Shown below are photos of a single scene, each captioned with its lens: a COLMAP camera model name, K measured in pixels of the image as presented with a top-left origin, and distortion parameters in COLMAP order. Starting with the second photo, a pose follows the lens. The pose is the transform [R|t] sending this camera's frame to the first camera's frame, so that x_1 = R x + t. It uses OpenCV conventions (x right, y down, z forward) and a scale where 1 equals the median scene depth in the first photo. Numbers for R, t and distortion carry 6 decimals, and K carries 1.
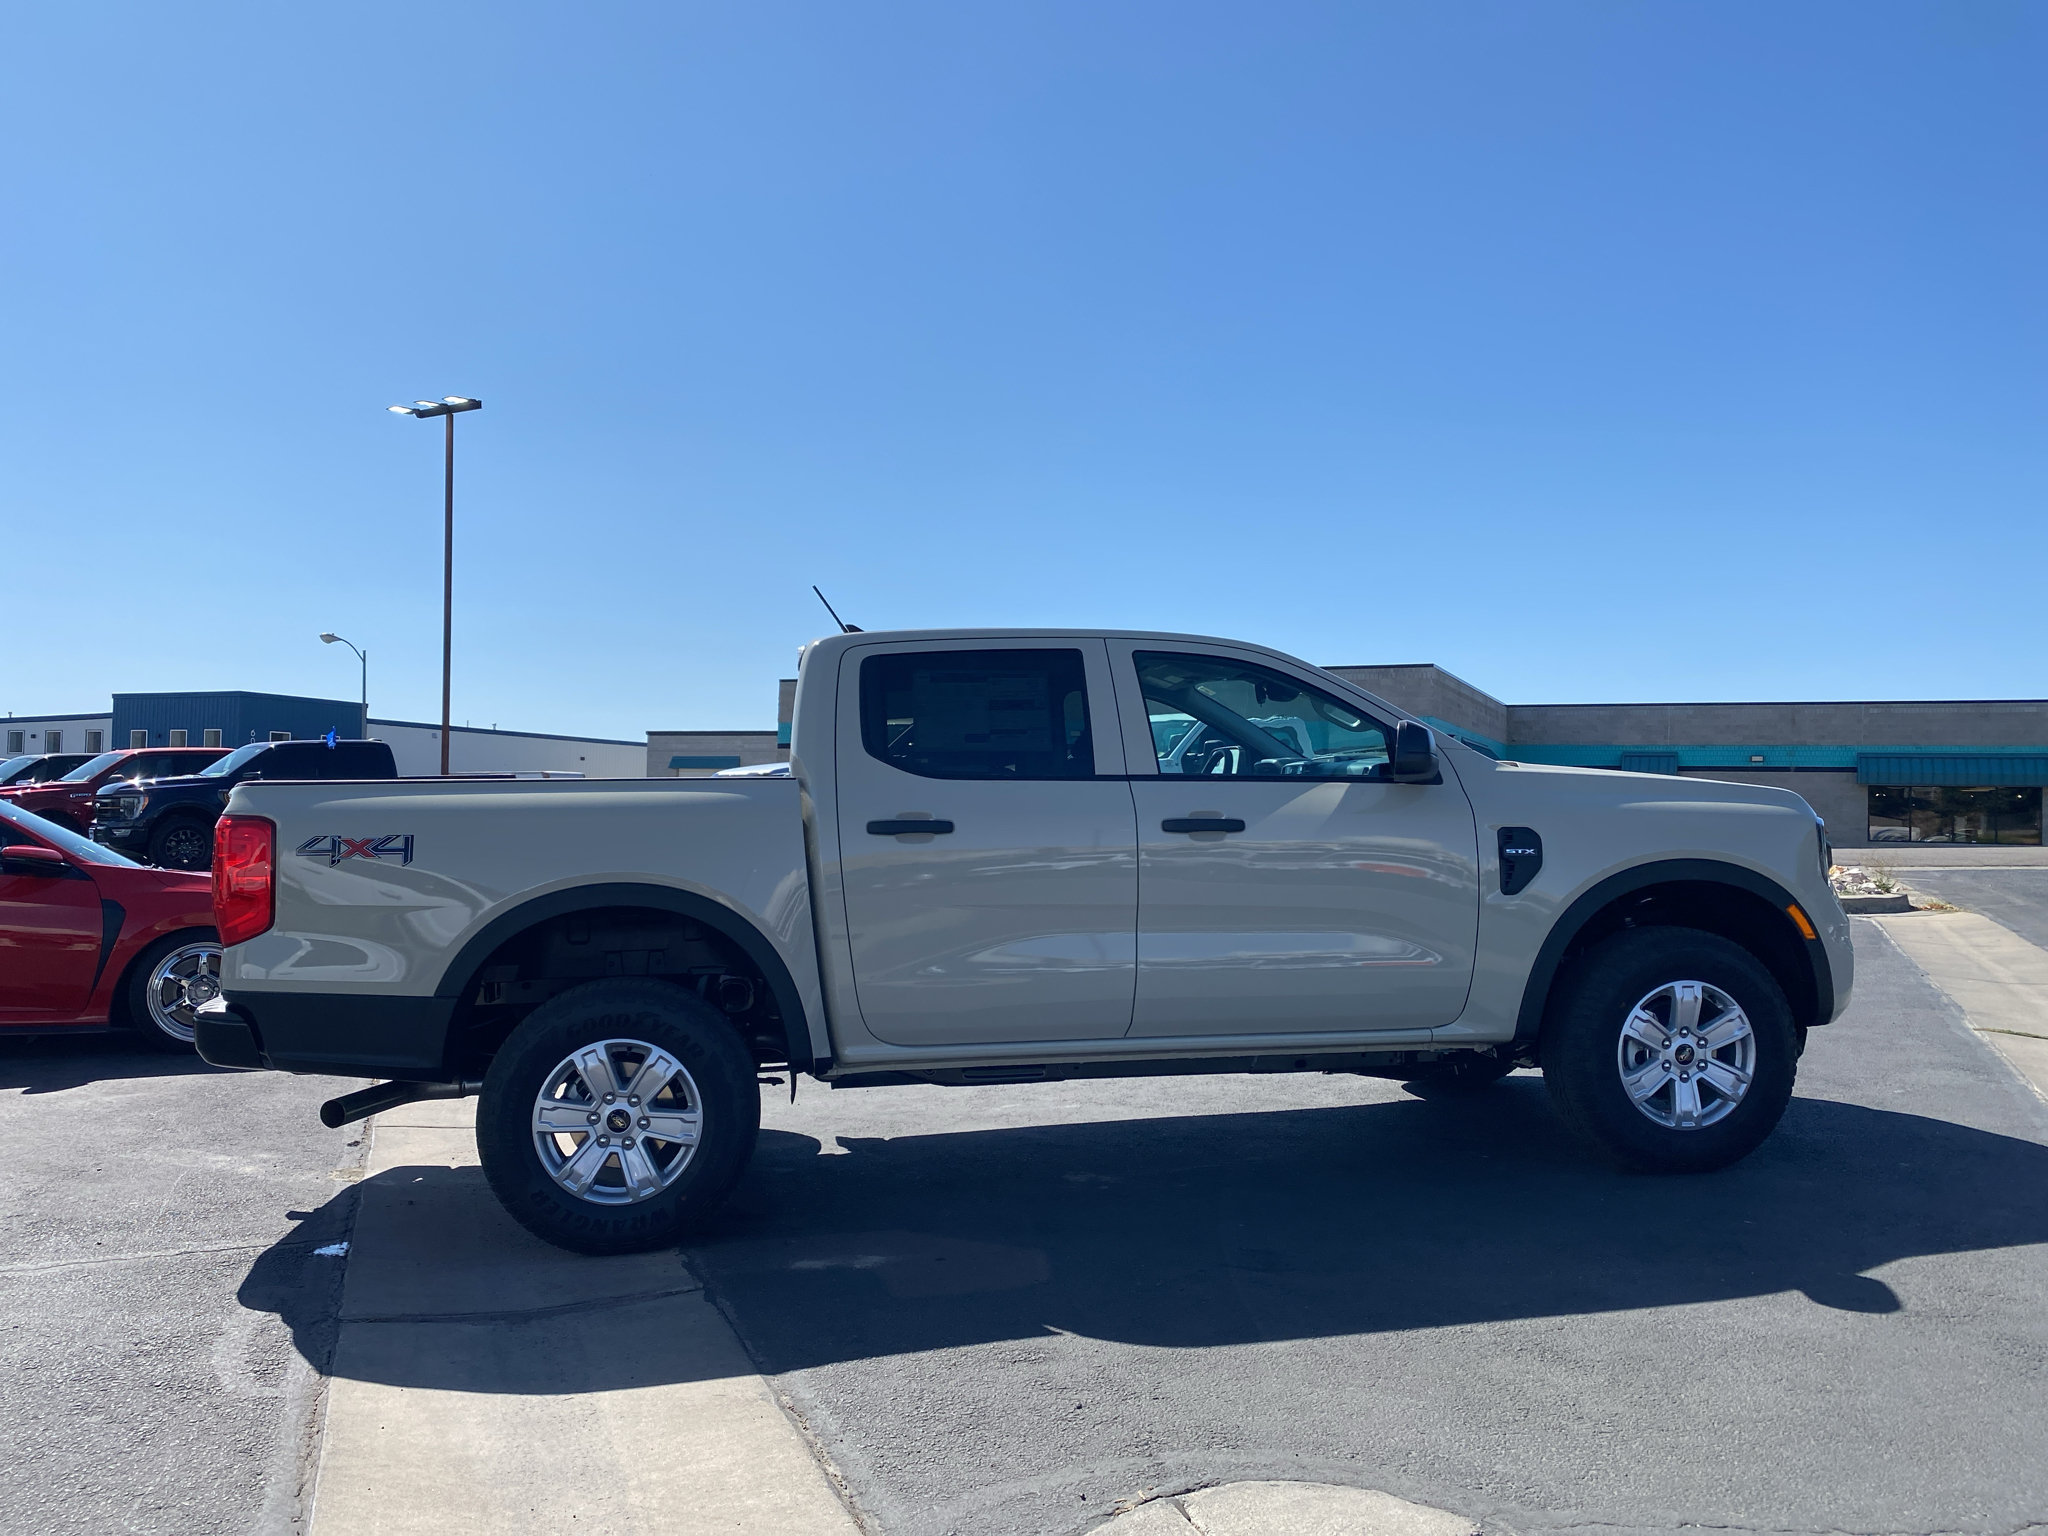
lens RADIAL K [[1581.0, 0, 1009.1], [0, 1581.0, 754.6], [0, 0, 1]] dist [0.040743, -0.049342]
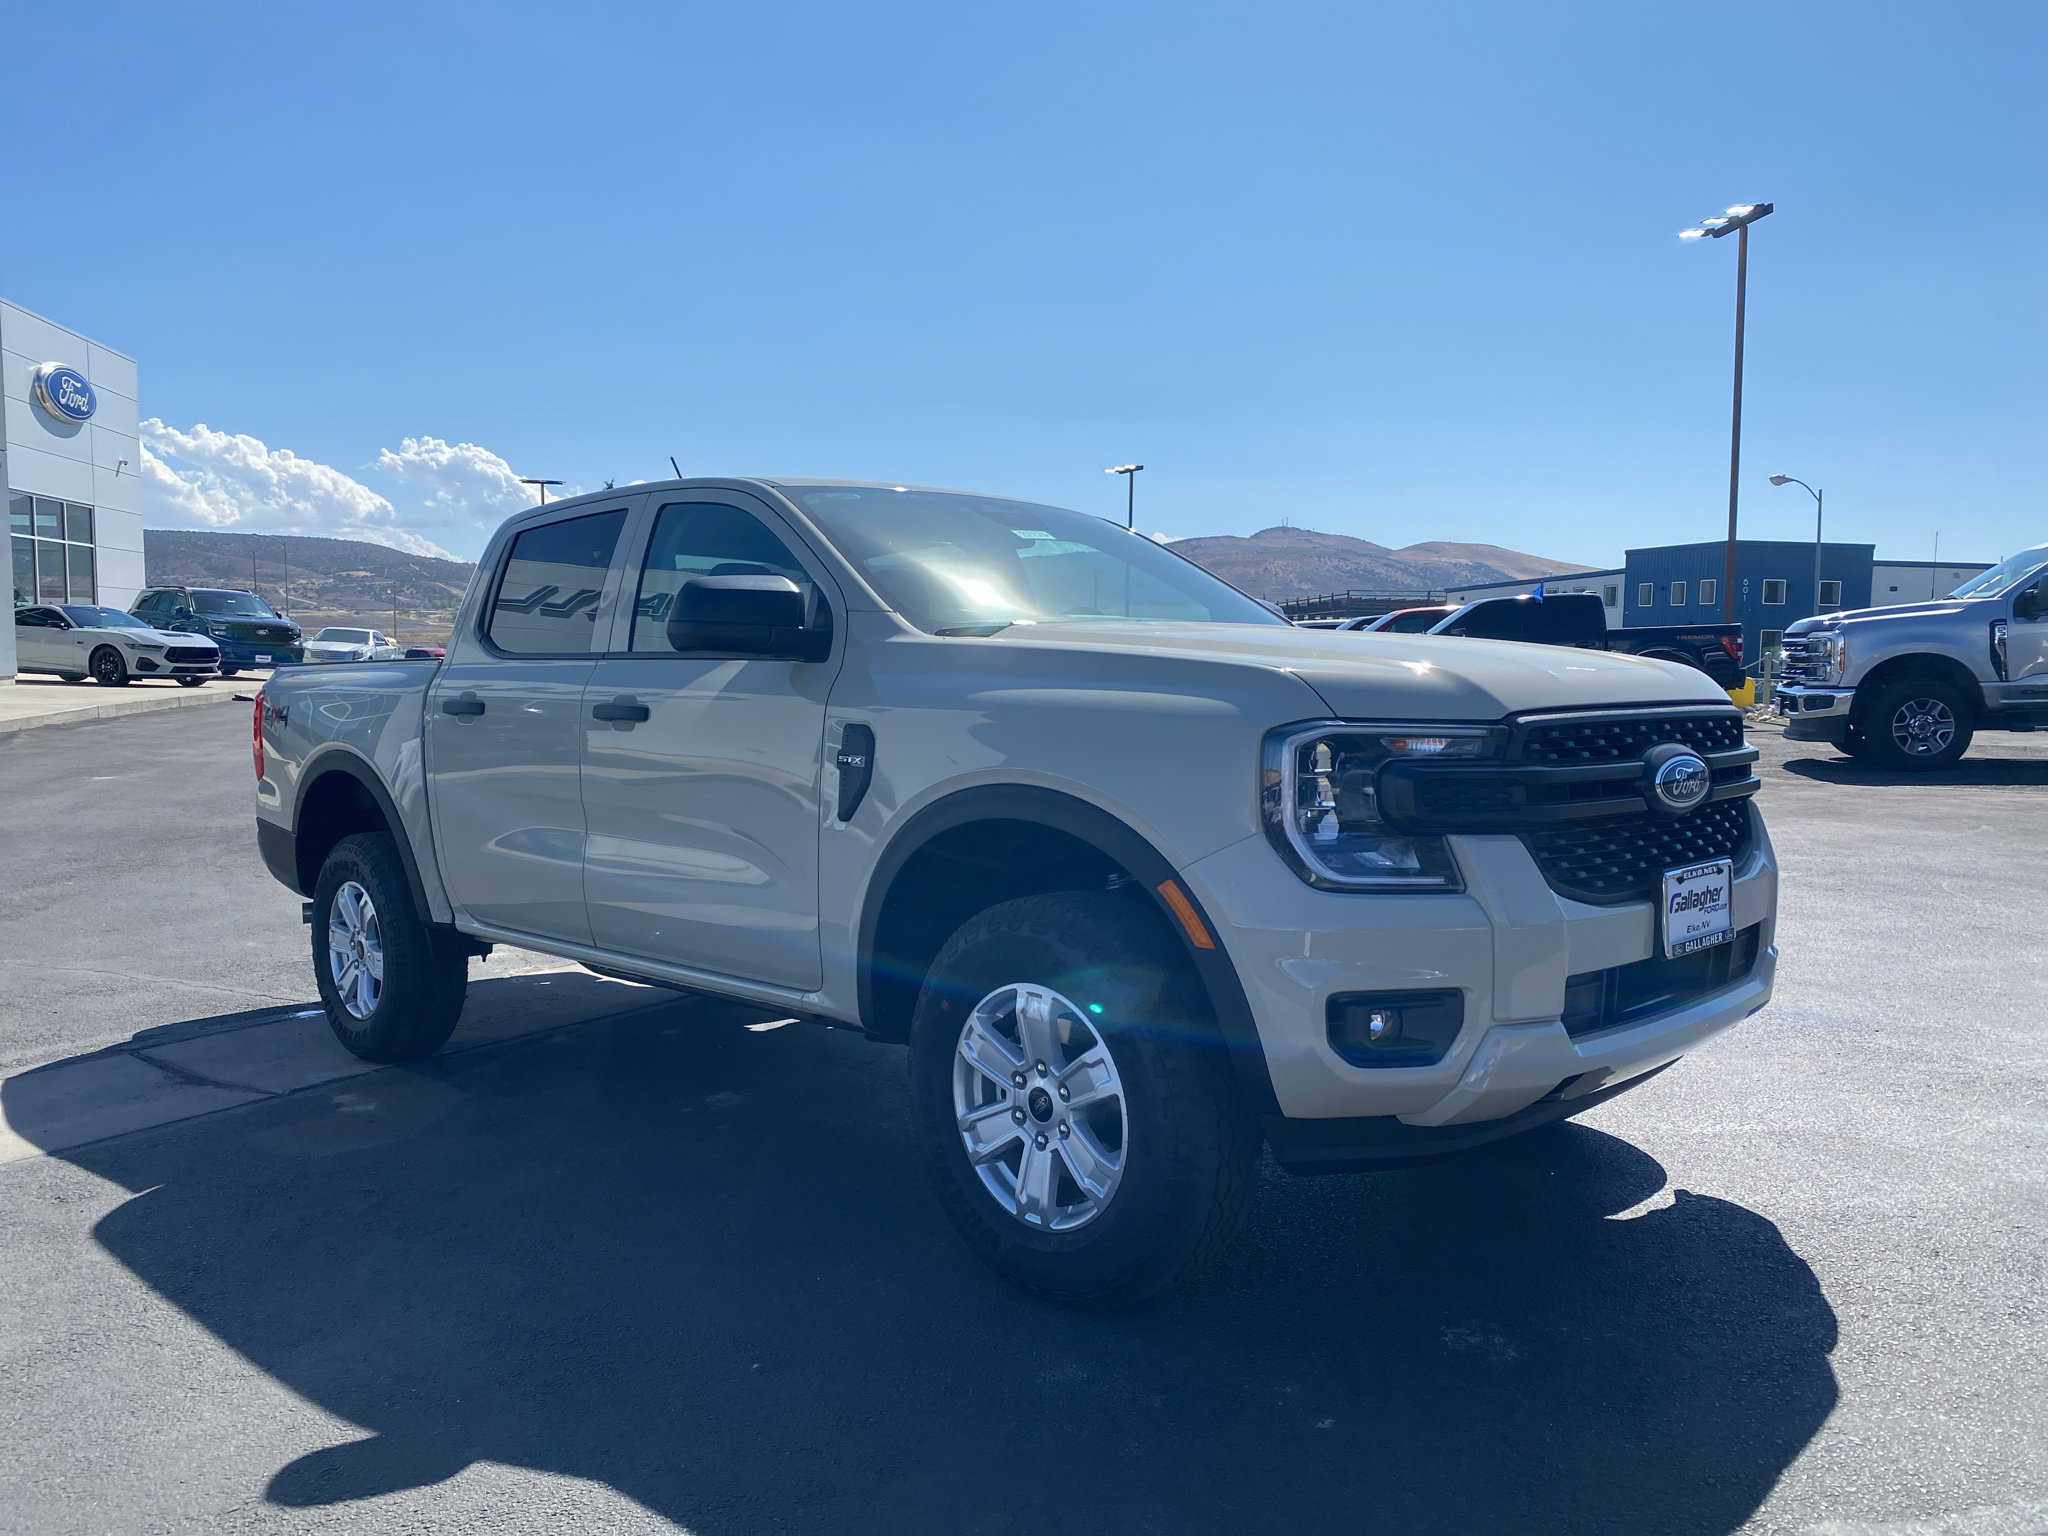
lens RADIAL K [[1562.8, 0, 1024.0], [0, 1562.8, 768.0], [0, 0, 1]] dist [0.053110, -0.071449]
pose [[0.587529, 0.051449, -0.807566, 0.953378], [0.033762, 0.995549, 0.087989, 0.008348], [0.808498, -0.078961, 0.583177, 0.697930]]
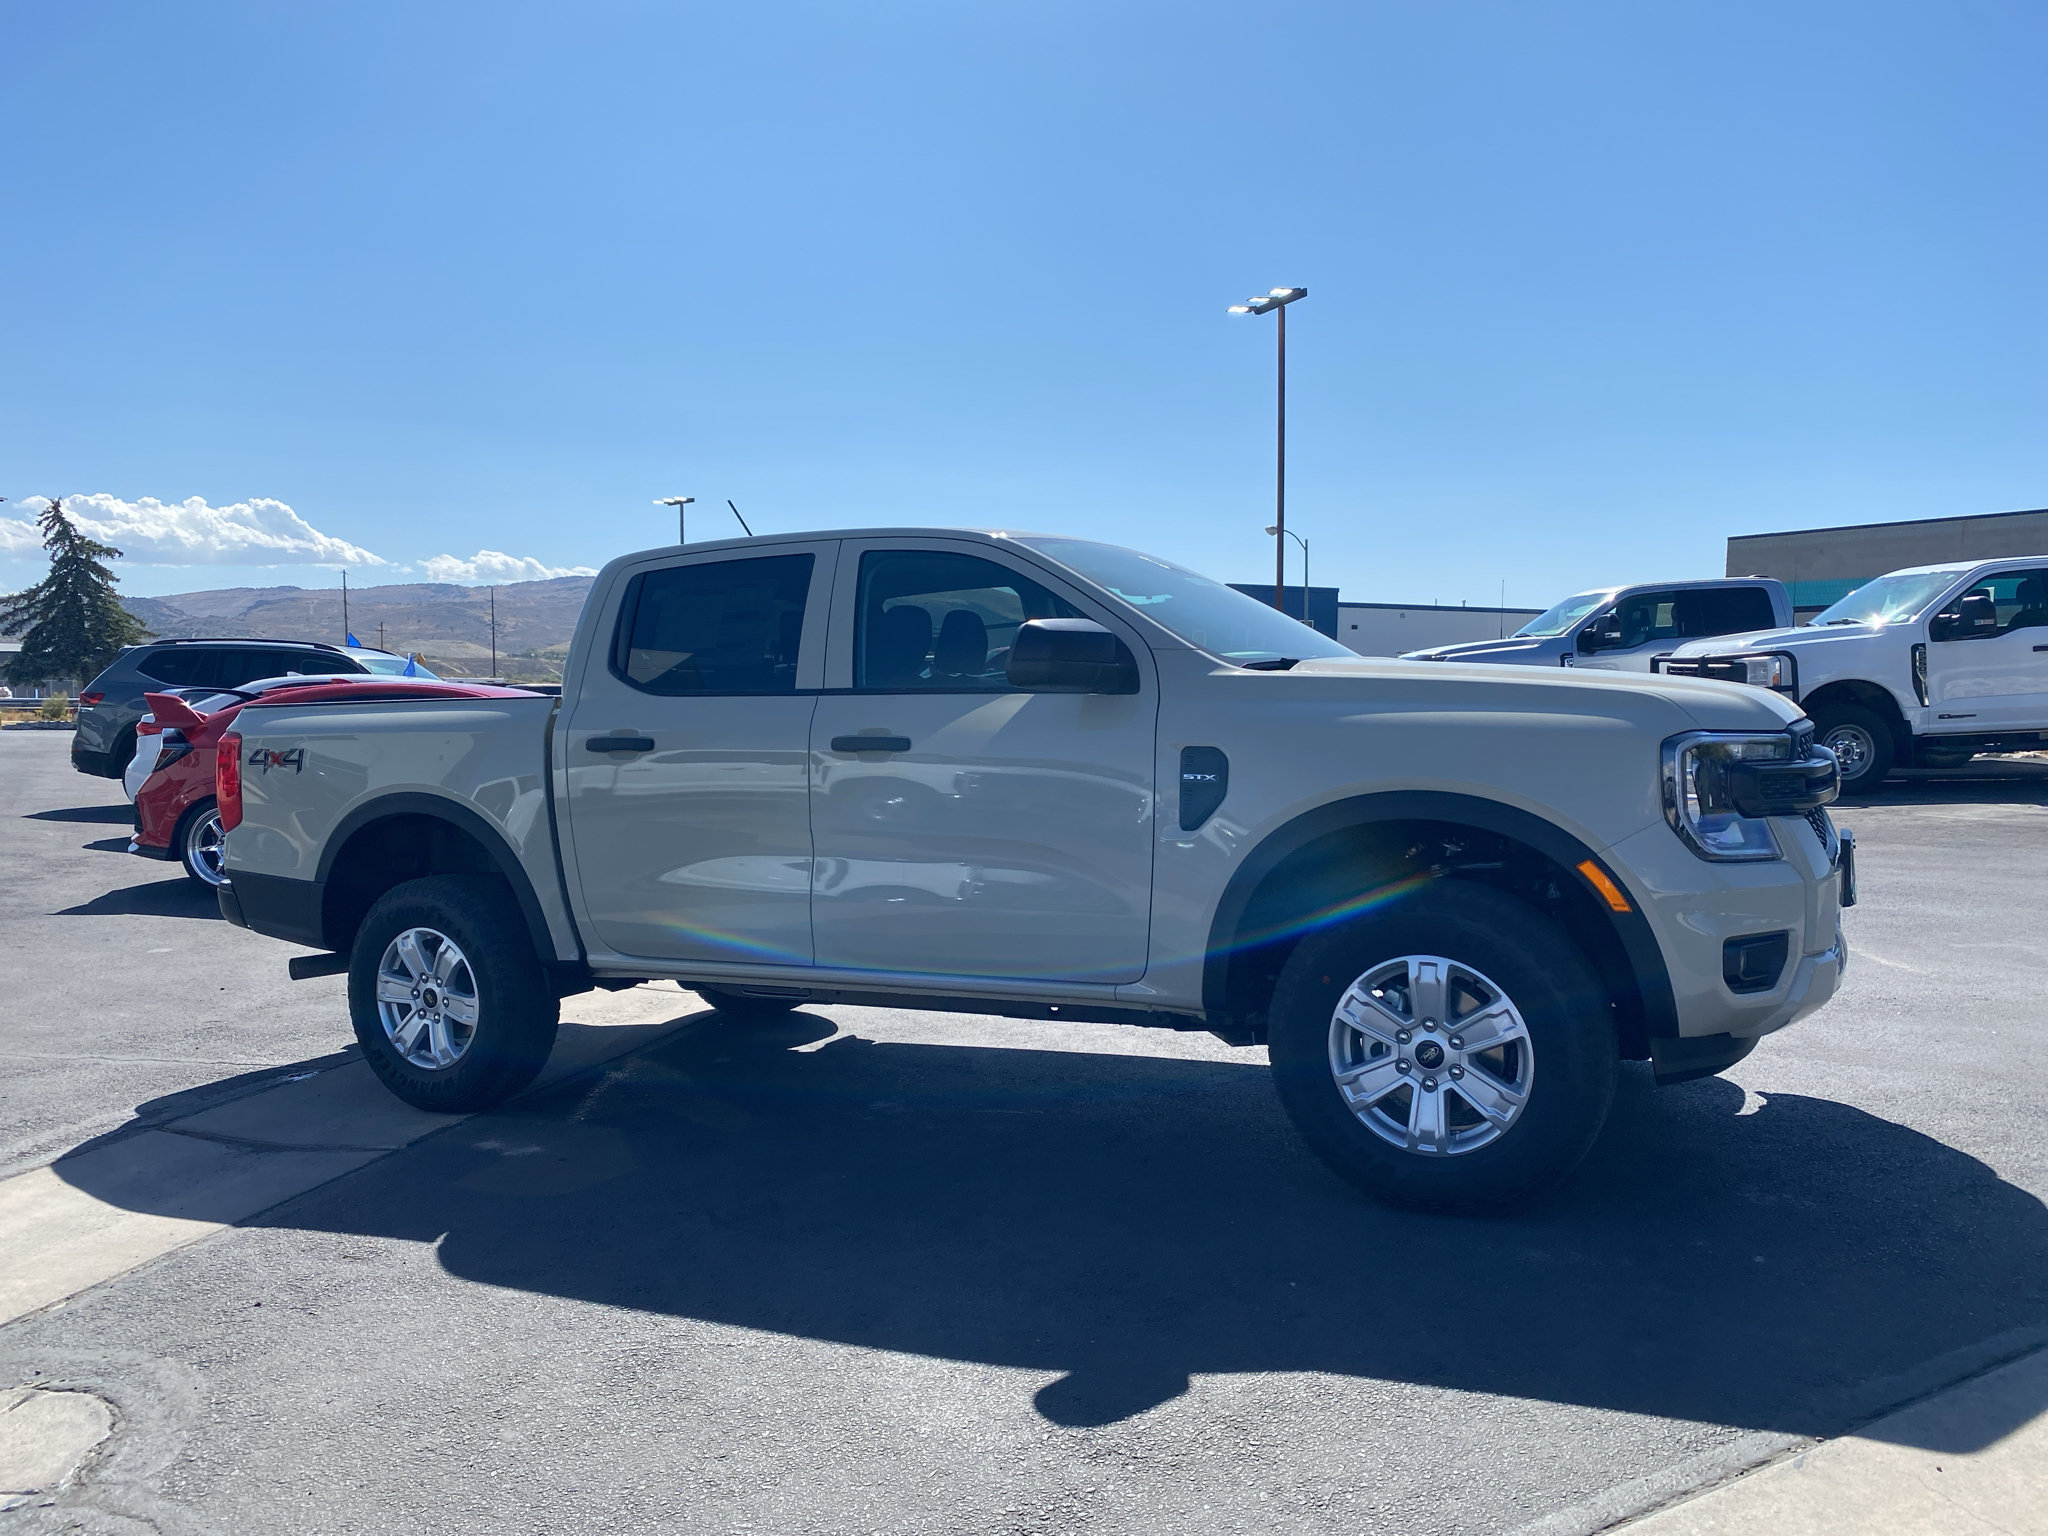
lens RADIAL K [[1574.3, 0, 1017.9], [0, 1574.3, 769.3], [0, 0, 1]] dist [0.038932, -0.043405]
pose [[0.806181, 0.015642, -0.591463, 0.745814], [0.037136, 0.996342, 0.076967, -0.006930], [0.590503, -0.084014, 0.802650, 0.330942]]
